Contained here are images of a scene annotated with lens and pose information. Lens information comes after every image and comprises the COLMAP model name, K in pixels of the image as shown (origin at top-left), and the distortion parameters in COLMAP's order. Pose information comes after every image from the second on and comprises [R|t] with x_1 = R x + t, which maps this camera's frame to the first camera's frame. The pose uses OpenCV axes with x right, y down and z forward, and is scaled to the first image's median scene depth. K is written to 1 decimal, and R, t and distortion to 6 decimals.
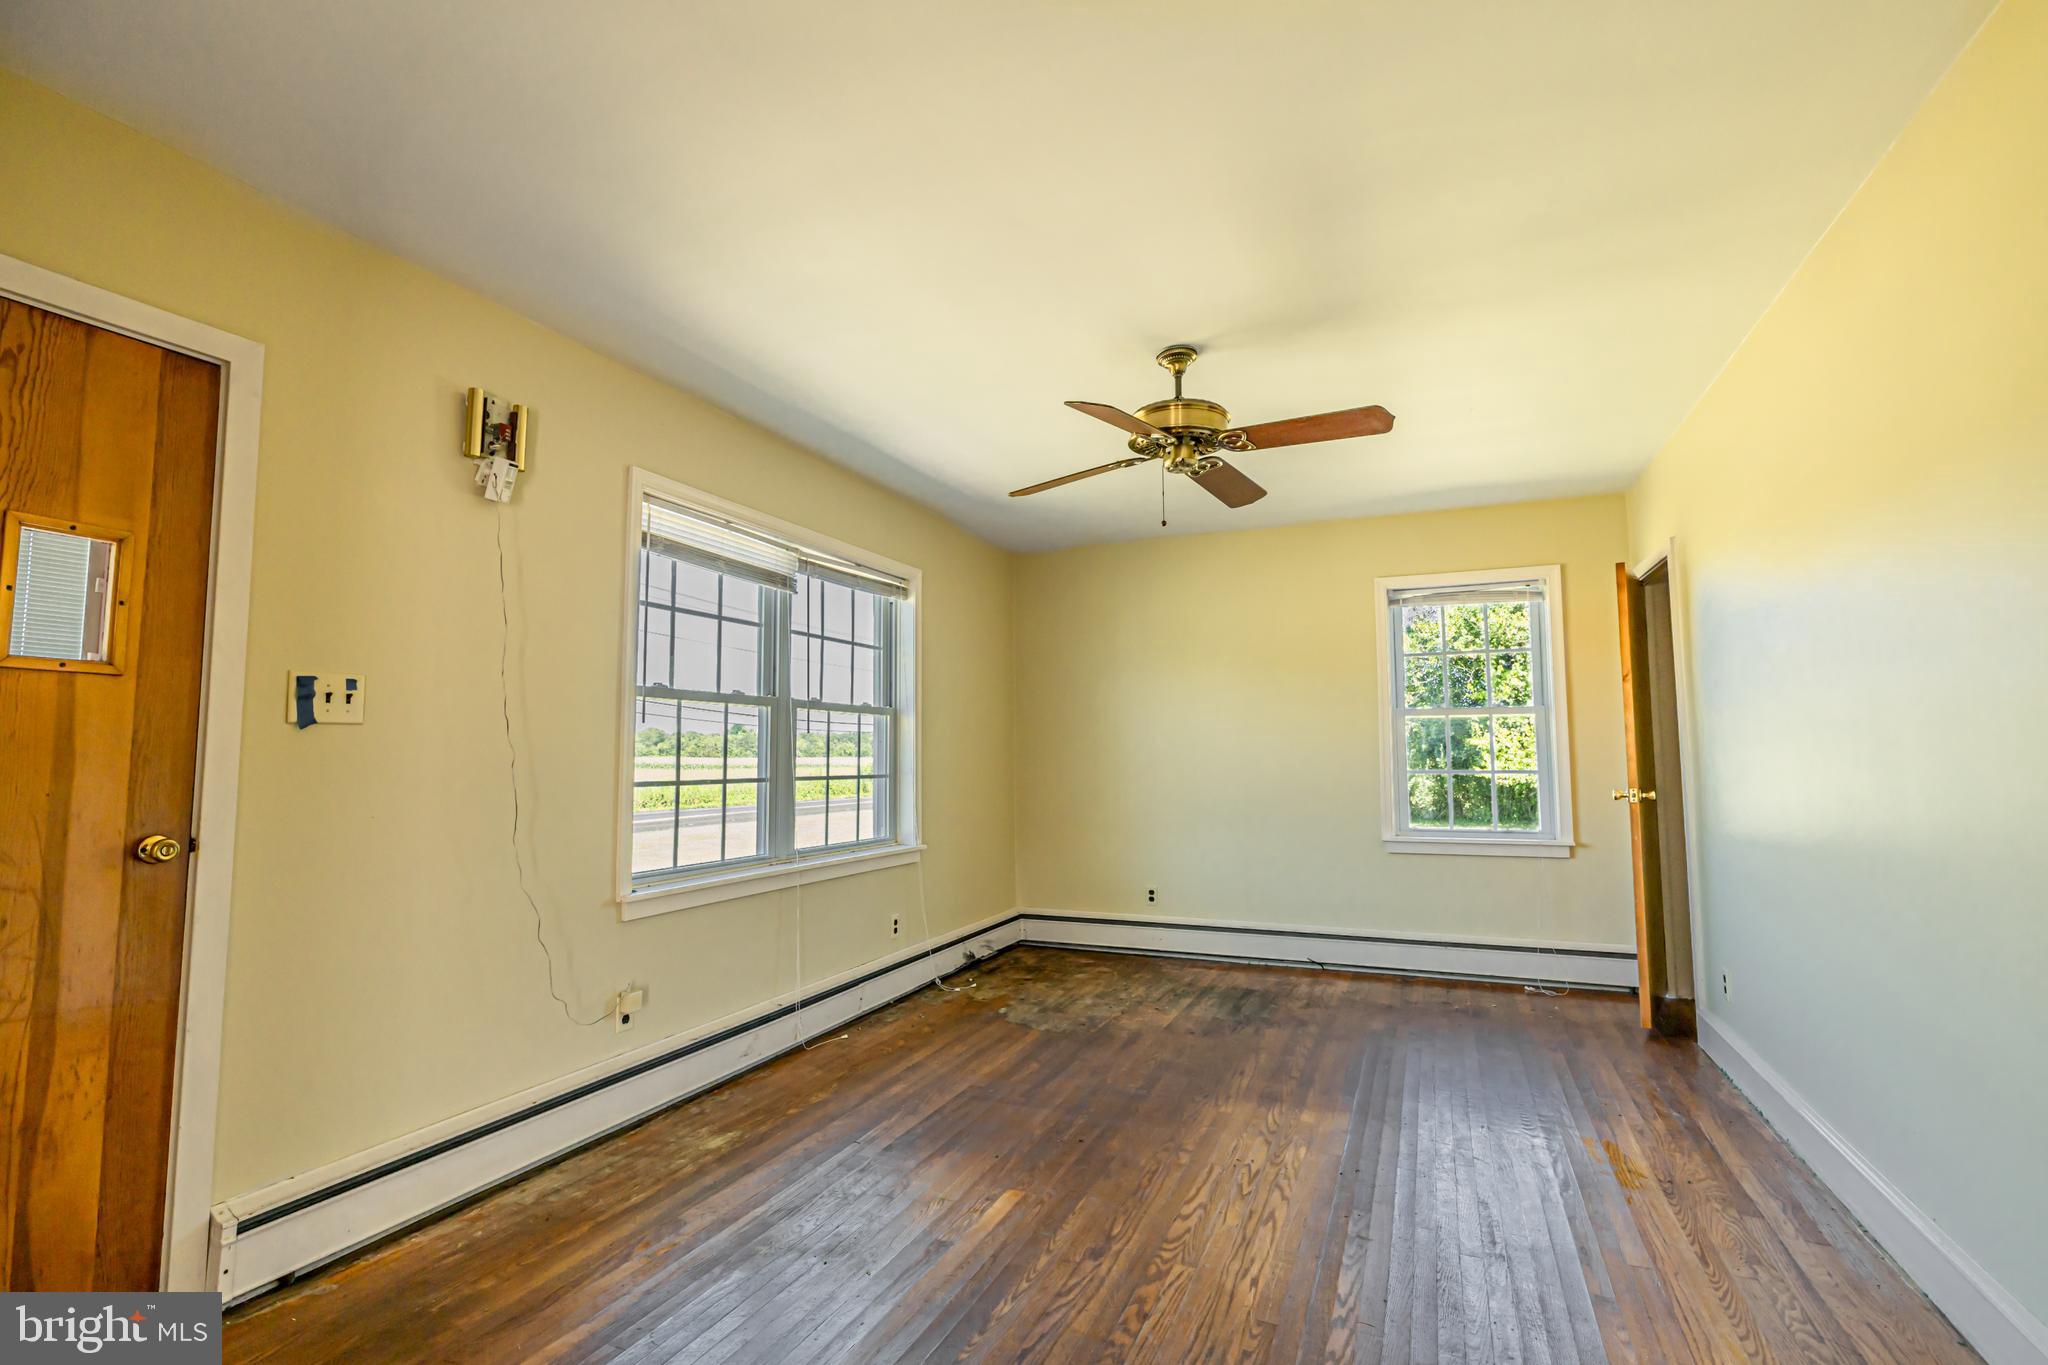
lens RADIAL K [[912.3, 0, 1024.0], [0, 912.3, 682.5], [0, 0, 1]] dist [-0.000832, -0.000235]
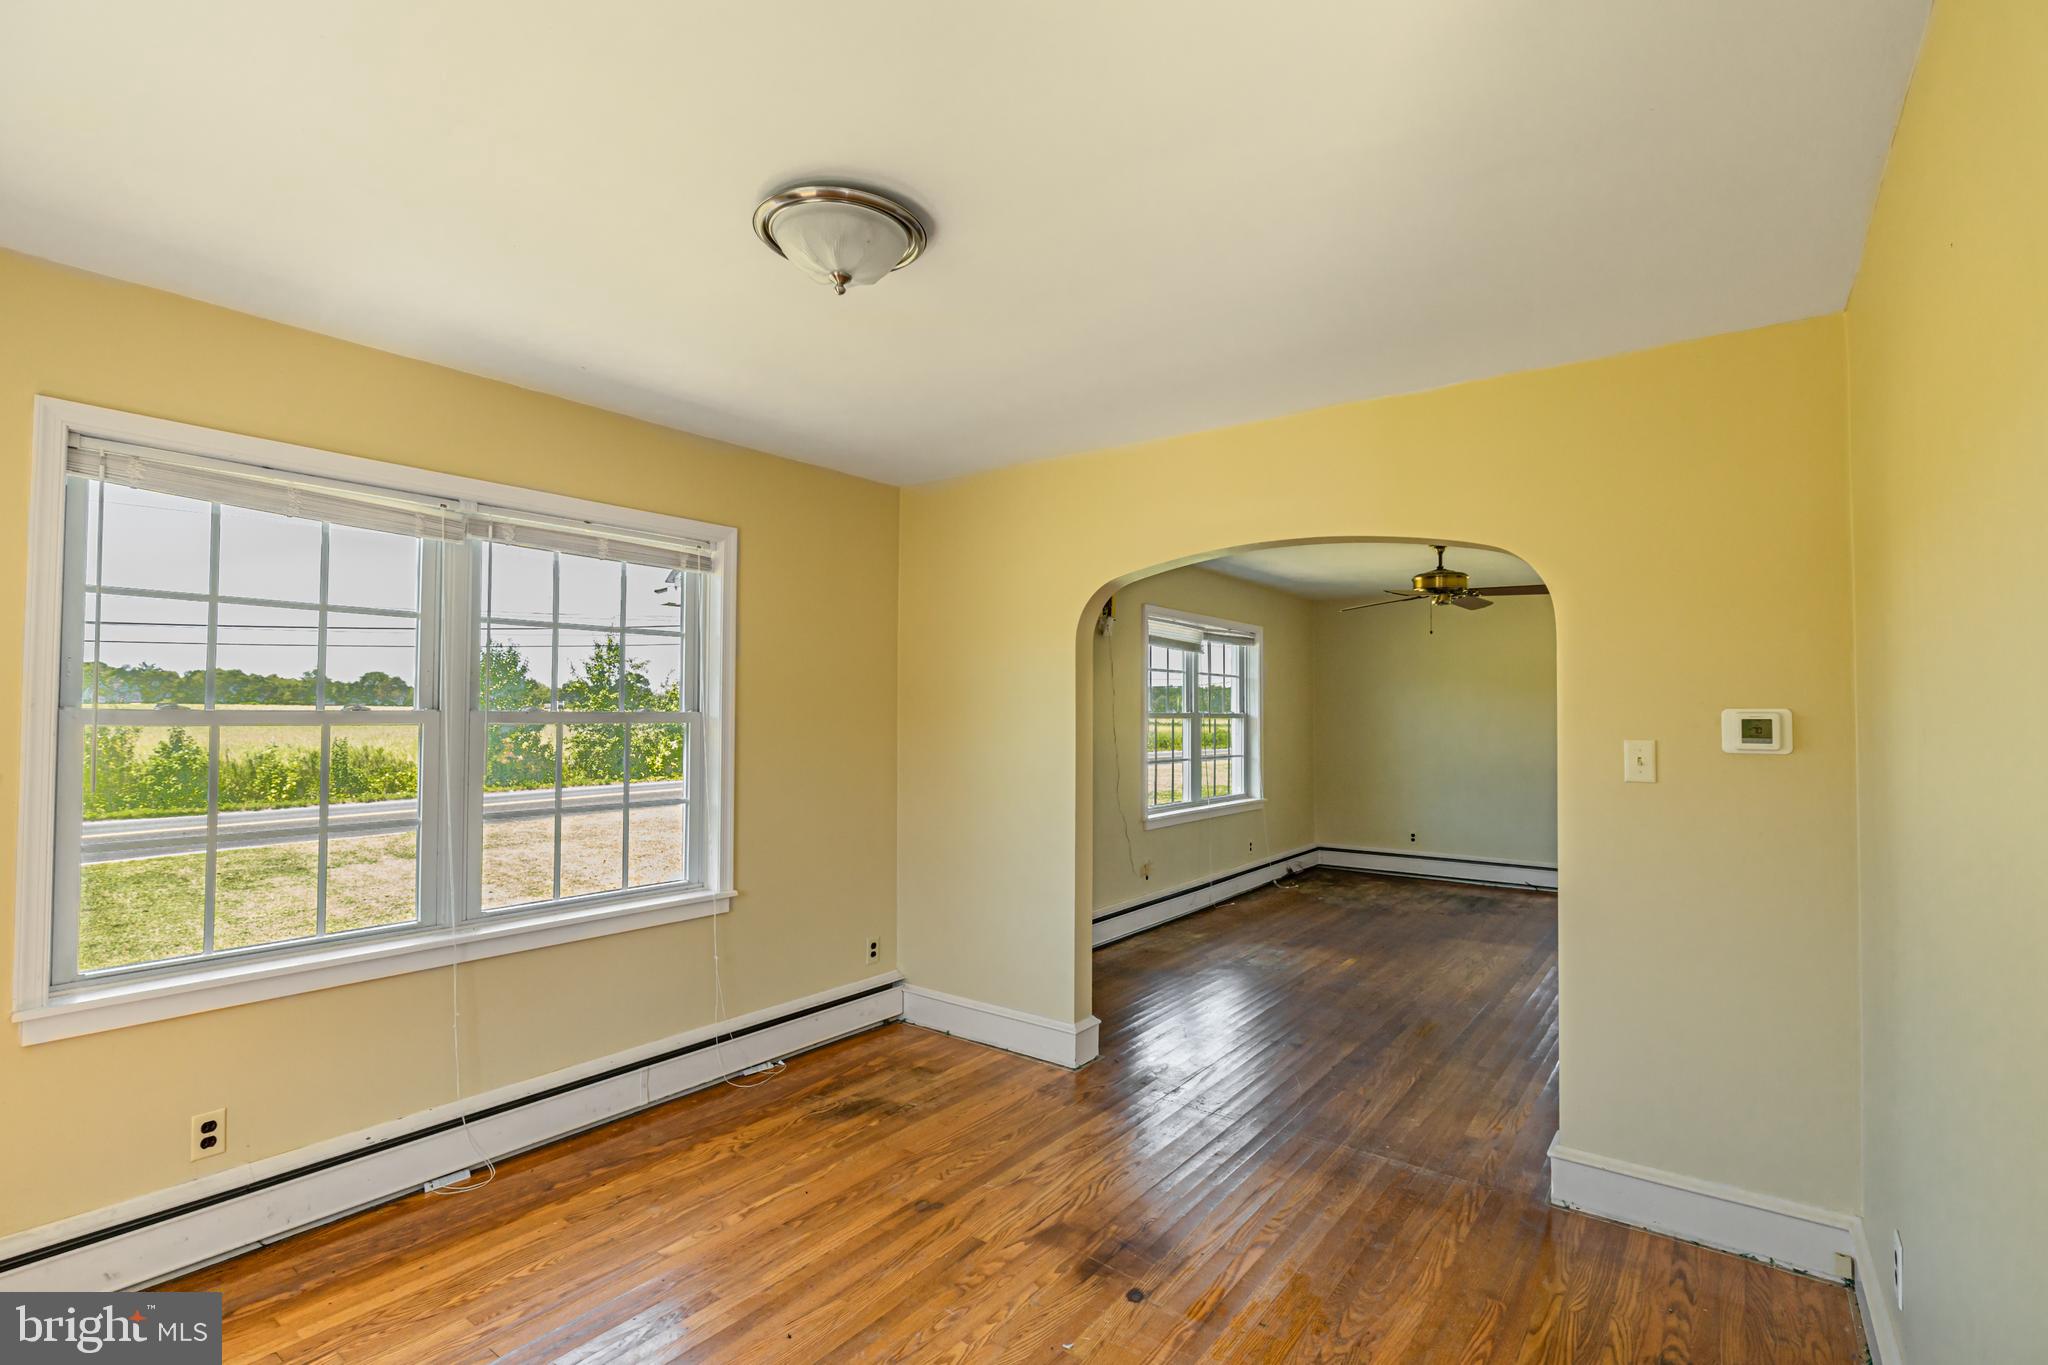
lens RADIAL K [[967.6, 0, 1024.0], [0, 967.6, 682.5], [0, 0, 1]] dist [0.000725, 0.000017]
pose [[0.975078, 0.003121, -0.221840, -0.160805], [0.009008, 0.998520, 0.053642, -0.134814], [0.221679, -0.054304, 0.973606, -0.823536]]
